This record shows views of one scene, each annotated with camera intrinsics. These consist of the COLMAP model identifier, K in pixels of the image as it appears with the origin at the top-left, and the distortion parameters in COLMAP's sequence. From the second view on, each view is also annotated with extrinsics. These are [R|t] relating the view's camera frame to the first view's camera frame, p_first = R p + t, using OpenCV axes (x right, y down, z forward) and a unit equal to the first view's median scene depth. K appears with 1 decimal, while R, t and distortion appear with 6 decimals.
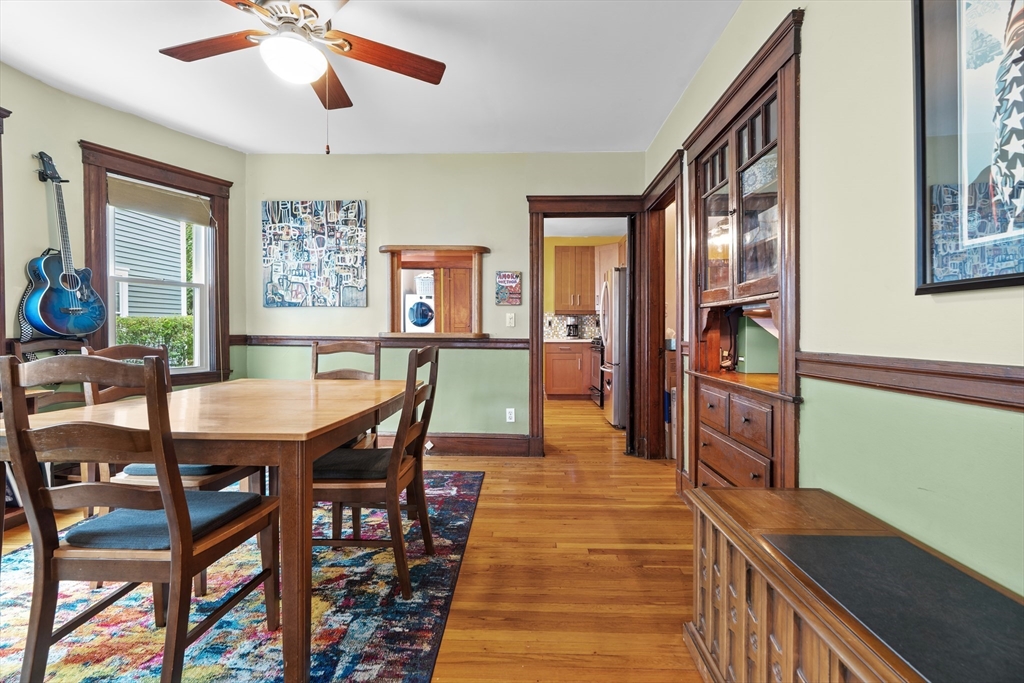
lens RADIAL K [[470.1, 0, 512.0], [0, 470.1, 338.7], [0, 0, 1]] dist [-0.011350, 0.004526]
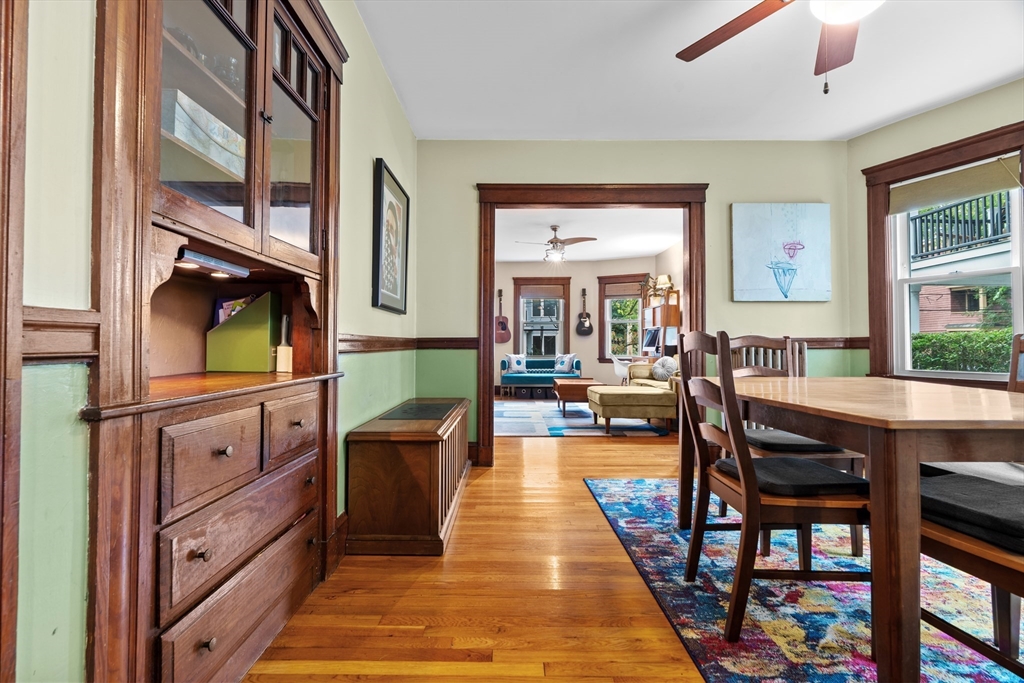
lens RADIAL K [[470.1, 0, 510.6], [0, 470.1, 338.4], [0, 0, 1]] dist [-0.011350, 0.004526]
pose [[-0.999172, -0.005711, -0.040276, 0.188310], [-0.005727, 0.999984, 0.000277, 0.035005], [0.040273, 0.000507, -0.999189, 1.849967]]
